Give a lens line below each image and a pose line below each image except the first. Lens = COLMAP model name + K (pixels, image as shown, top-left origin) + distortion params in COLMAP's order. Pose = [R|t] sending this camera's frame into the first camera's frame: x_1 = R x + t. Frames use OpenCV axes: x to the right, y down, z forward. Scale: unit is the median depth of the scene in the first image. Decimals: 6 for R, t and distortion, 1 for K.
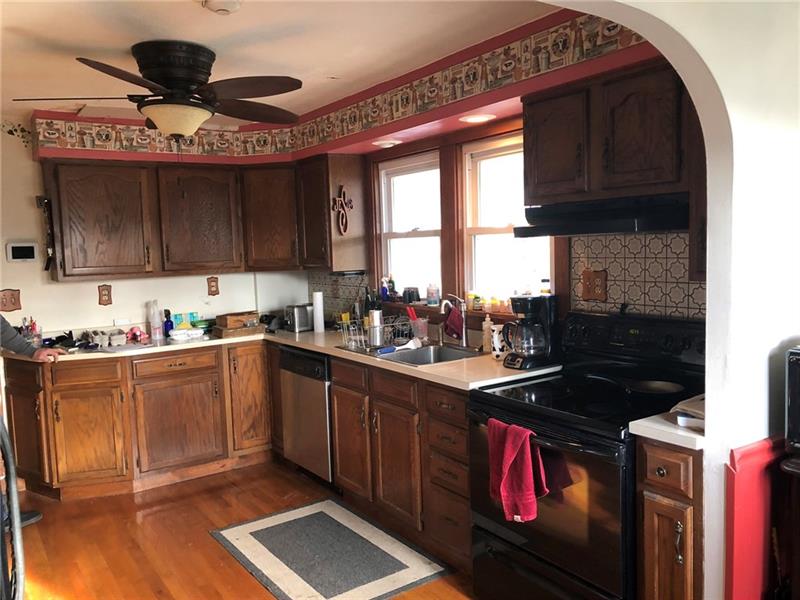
lens RADIAL K [[663.4, 0, 400.0], [0, 663.4, 300.0], [0, 0, 1]] dist [0.071688, -0.129259]
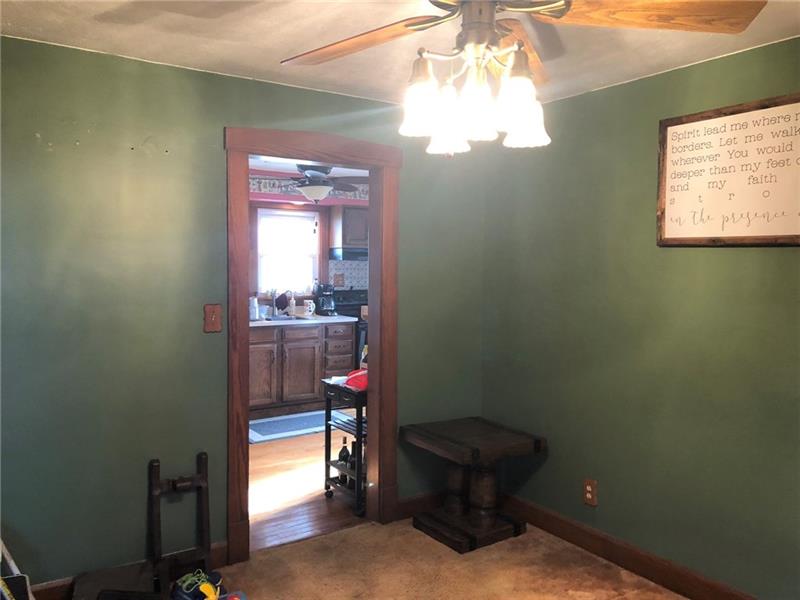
lens RADIAL K [[663.4, 0, 400.0], [0, 663.4, 300.0], [0, 0, 1]] dist [0.071688, -0.129259]
pose [[0.029924, -0.031322, 0.999061, -1.991858], [0.069619, 0.997147, 0.029177, -0.003758], [-0.997125, 0.068680, 0.032019, 0.640277]]
